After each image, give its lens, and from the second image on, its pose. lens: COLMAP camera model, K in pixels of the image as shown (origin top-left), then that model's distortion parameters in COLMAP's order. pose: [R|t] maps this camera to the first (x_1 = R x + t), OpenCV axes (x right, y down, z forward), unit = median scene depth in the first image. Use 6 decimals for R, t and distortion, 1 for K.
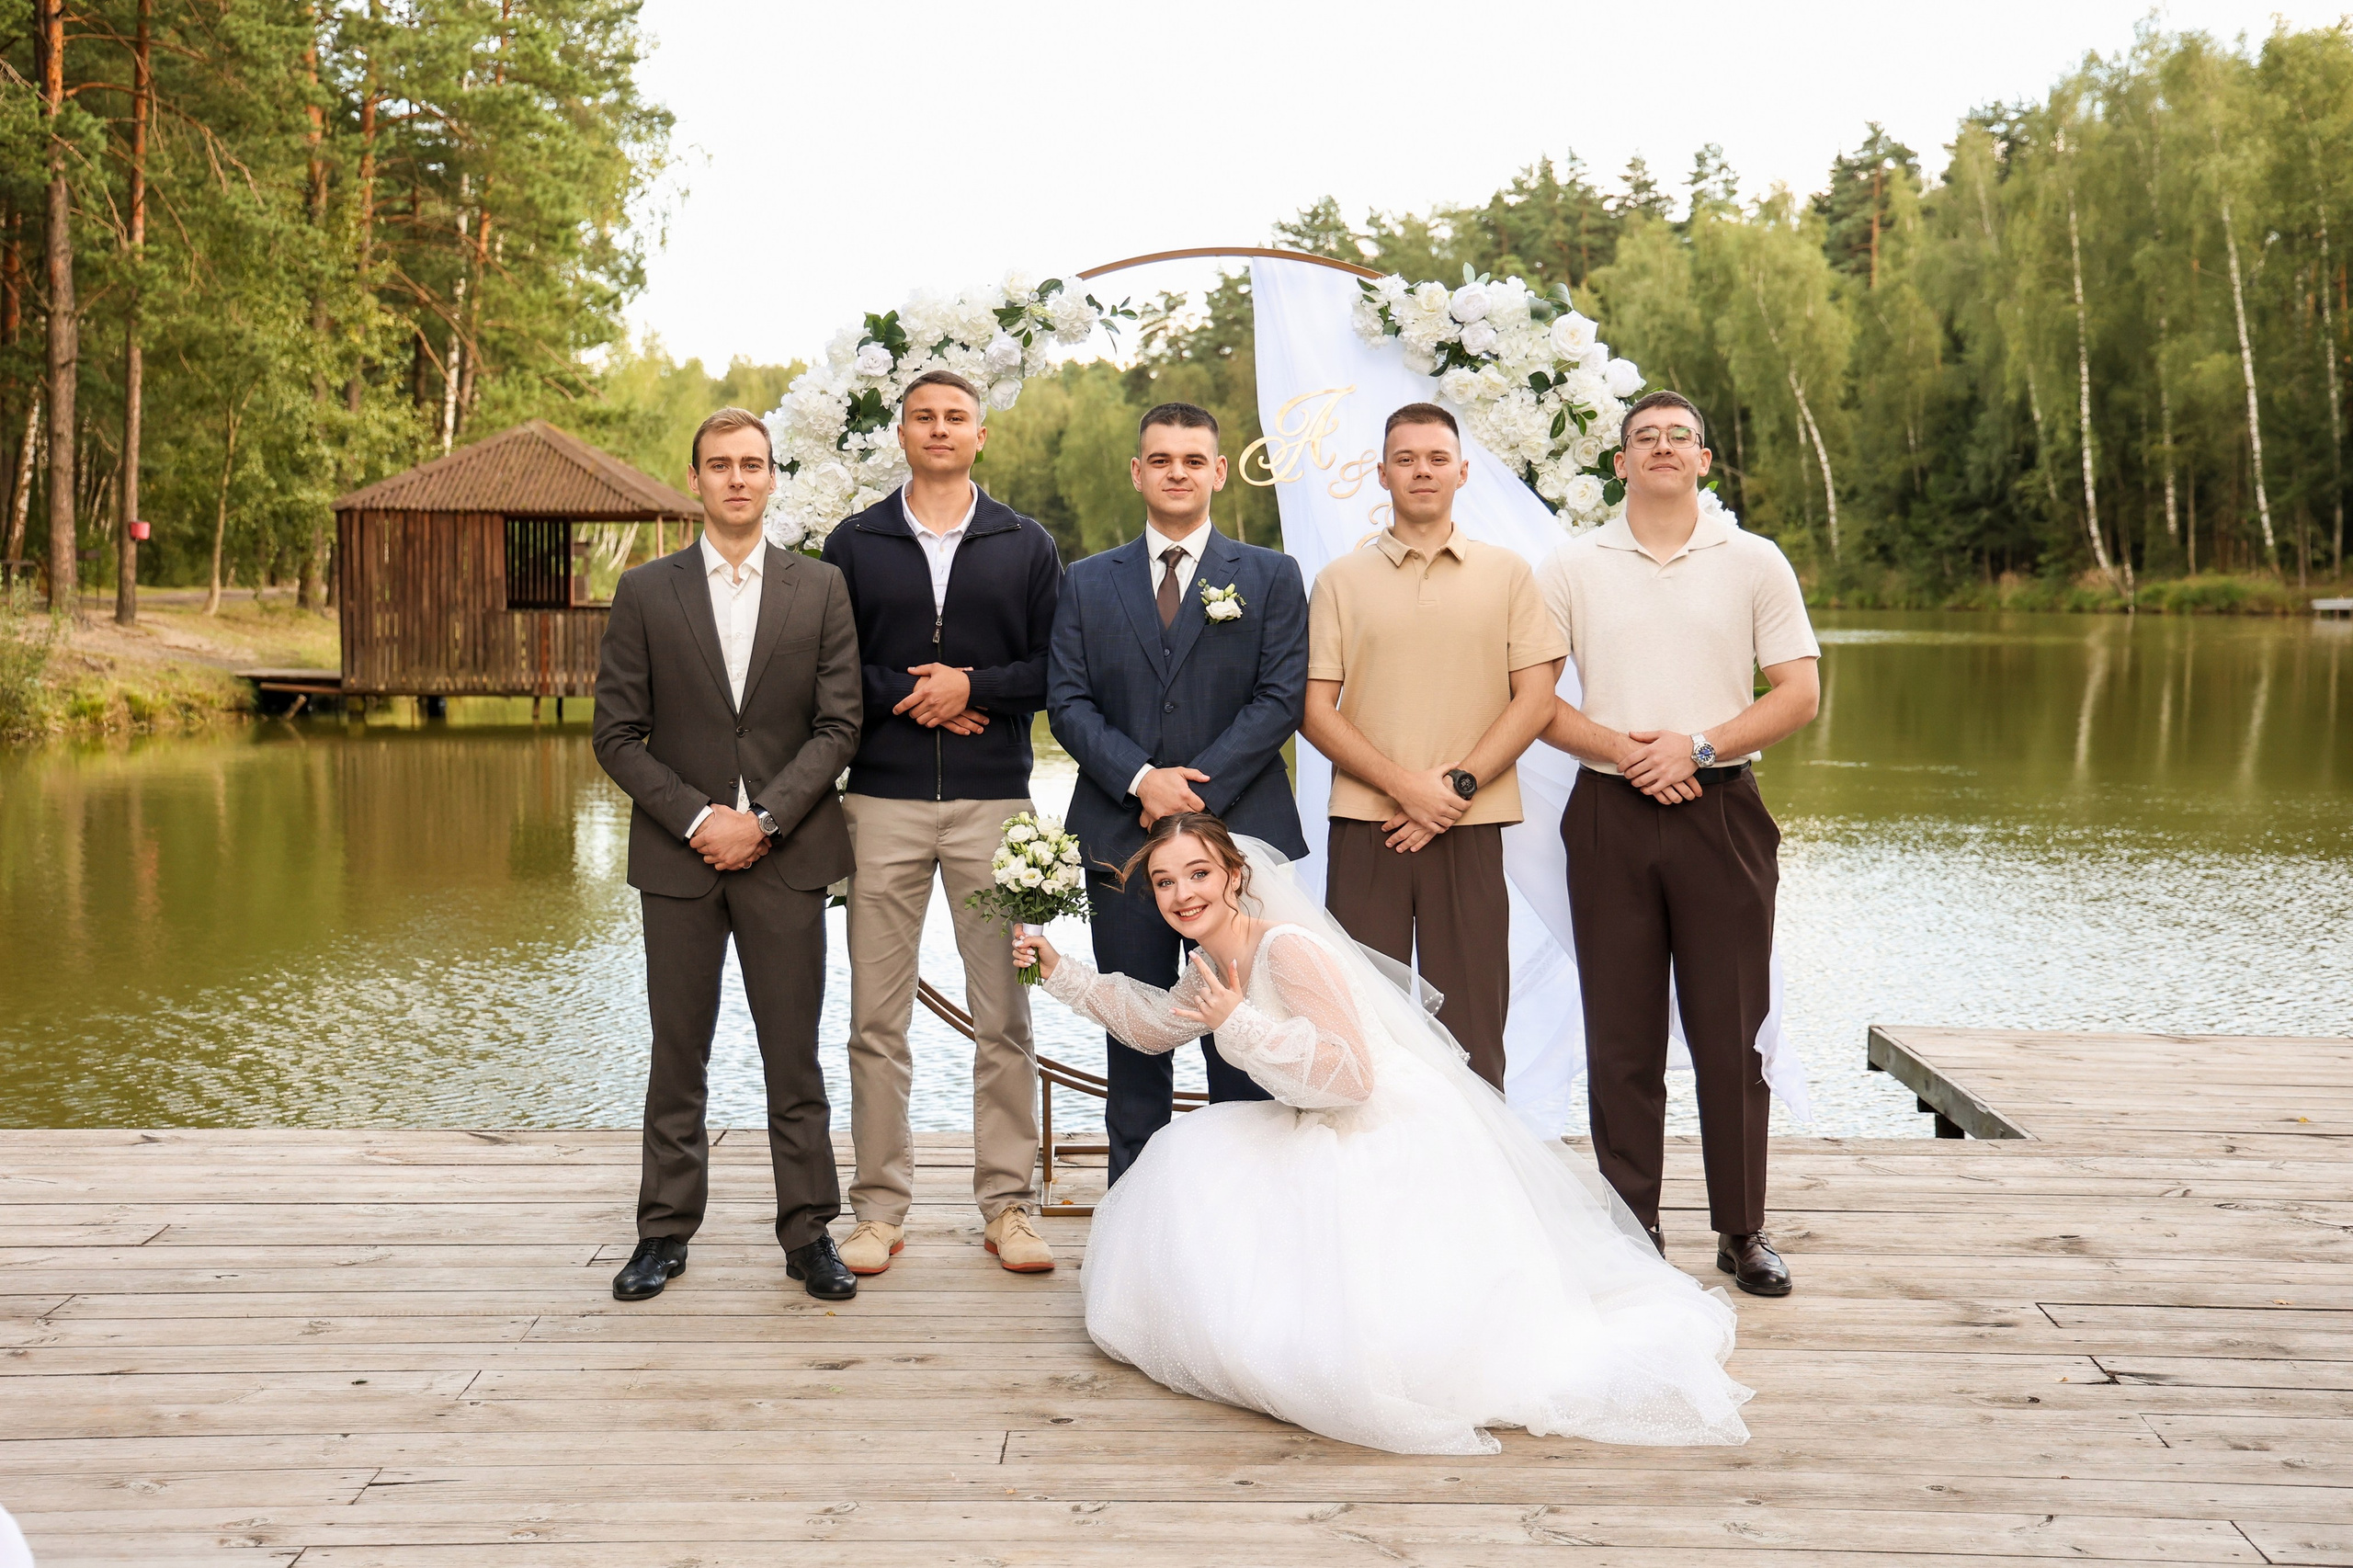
lens RADIAL K [[3091.5, 0, 1172.1], [0, 3091.5, 851.7], [0, 0, 1]] dist [0.141196, 0.000000]
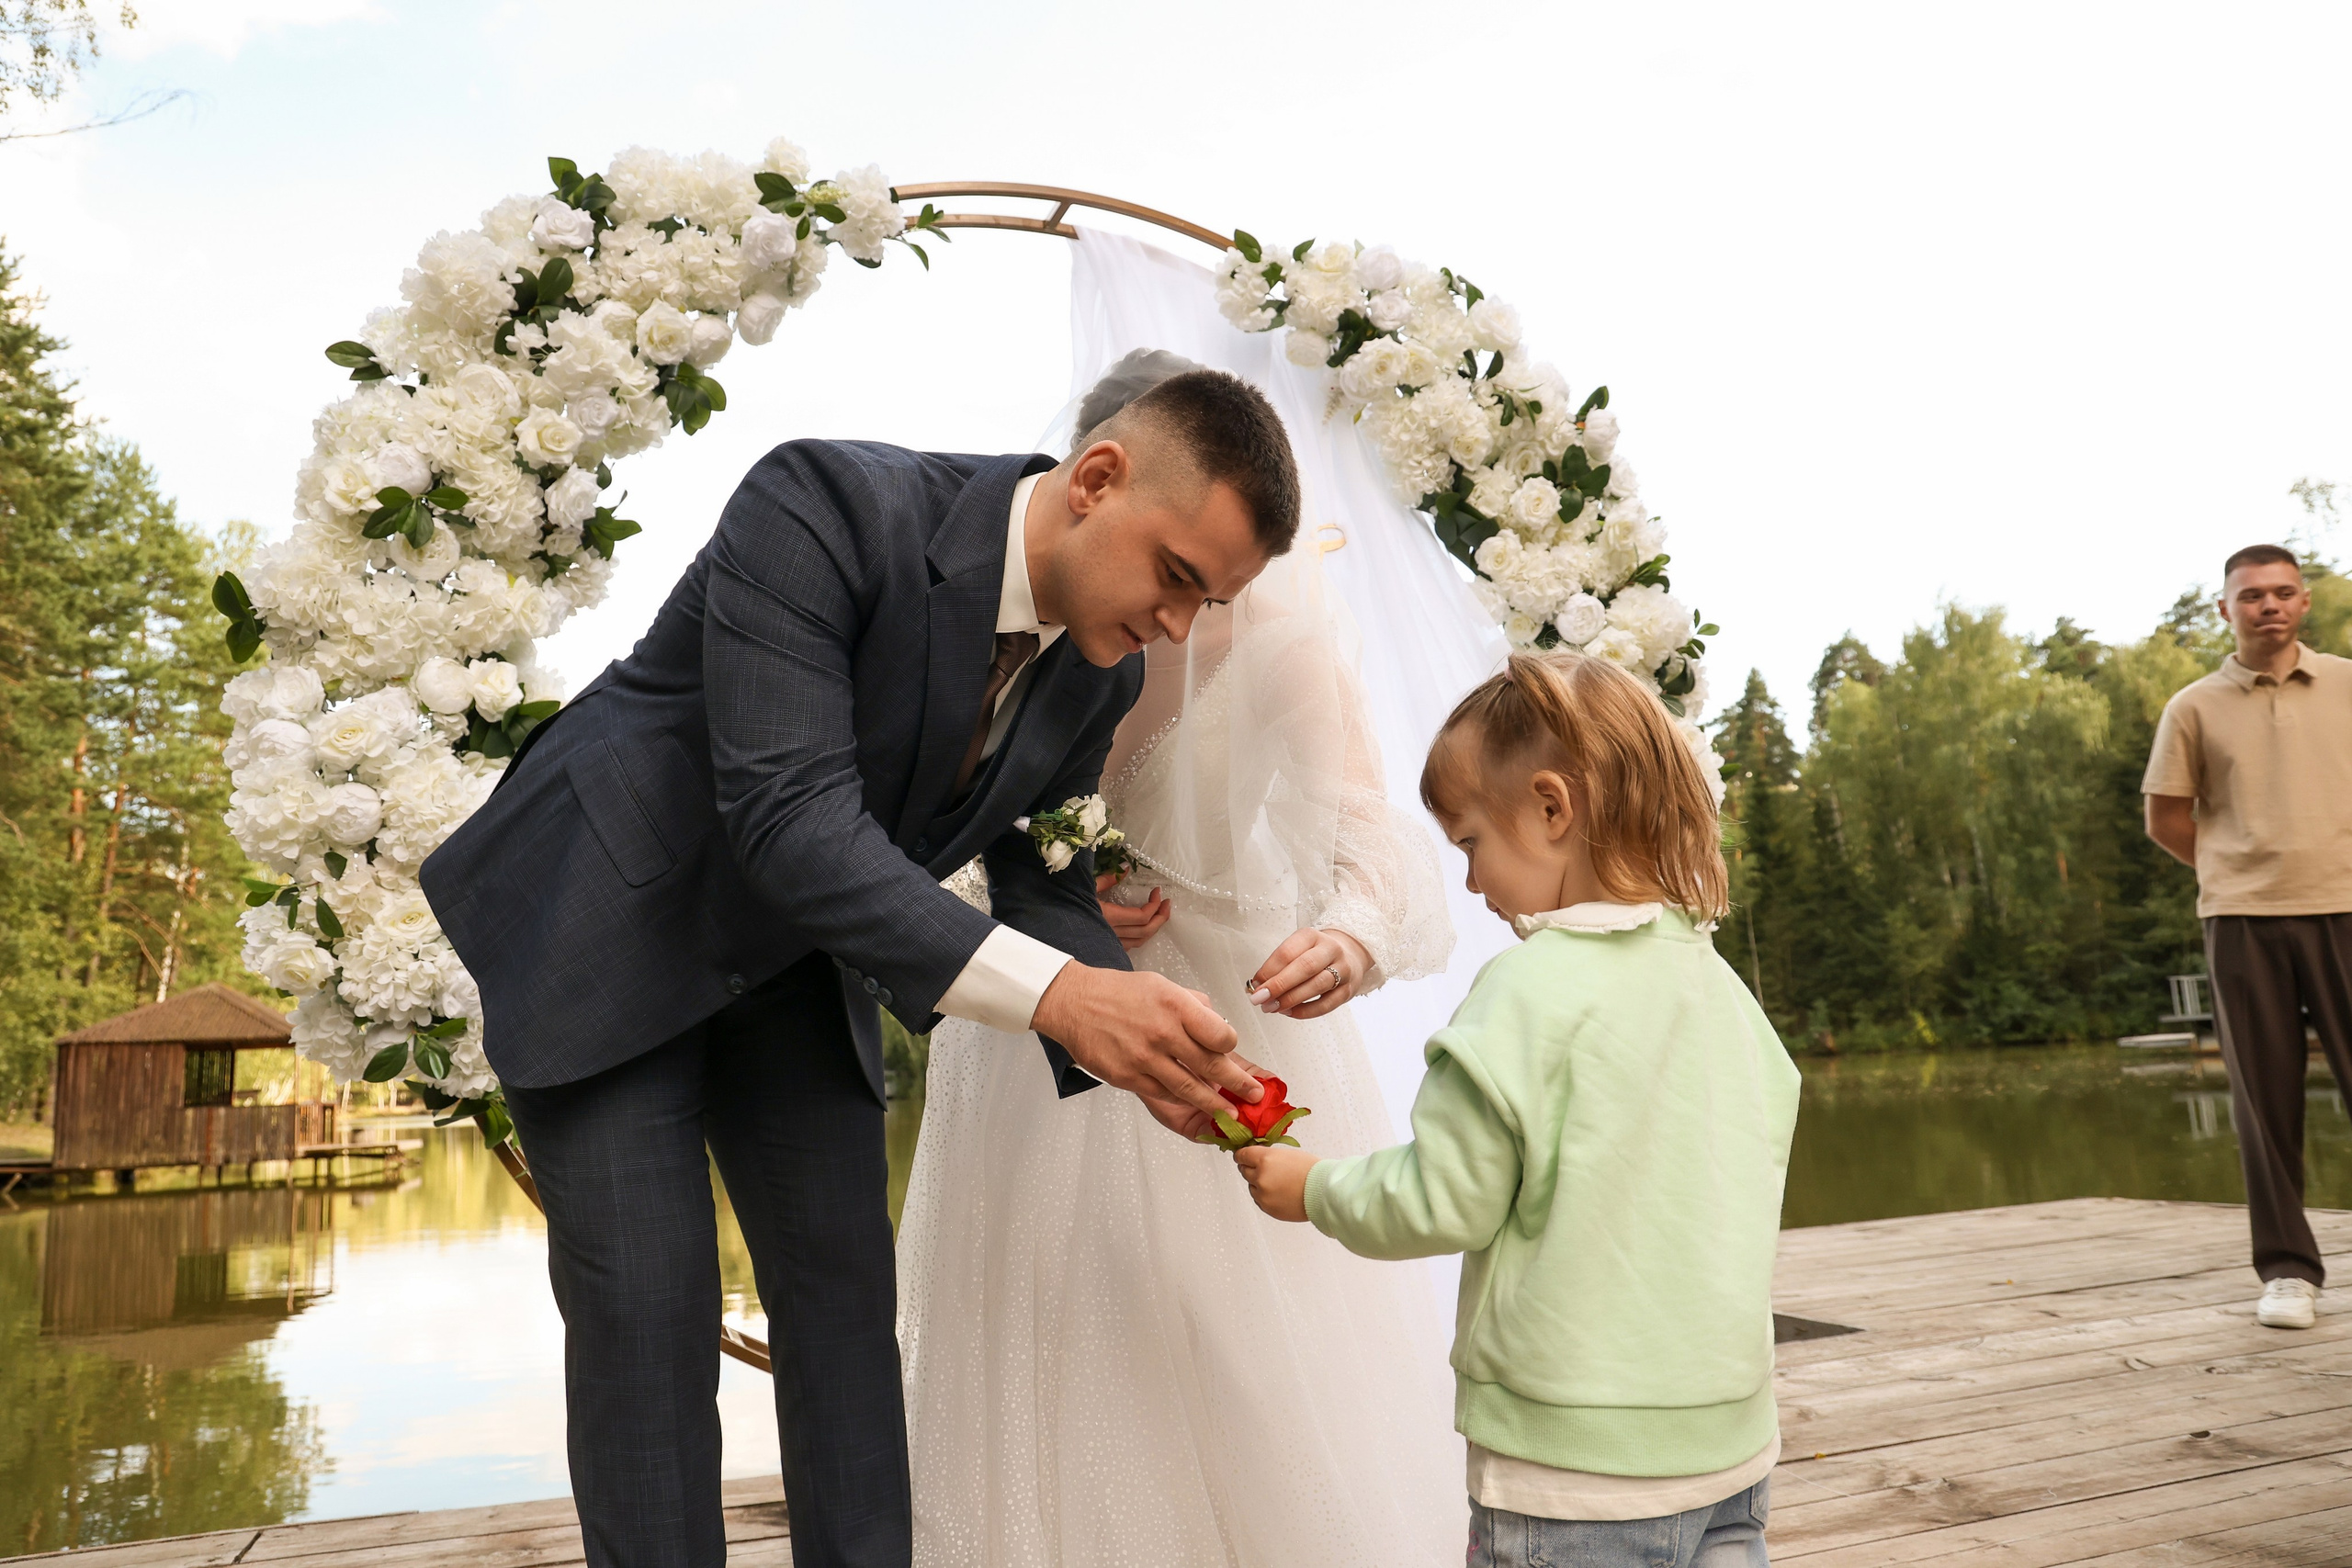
lens RADIAL K [[1613.7, 0, 1190.2], [0, 1613.7, 793.2], [0, 0, 1]] dist [-0.046300, 0.017016]
pose [[0.942692, 0.006757, 0.333595, -0.079654], [0.082452, 0.964071, -0.252523, 0.046633], [-0.323316, 0.265557, 0.908265, 0.664262]]
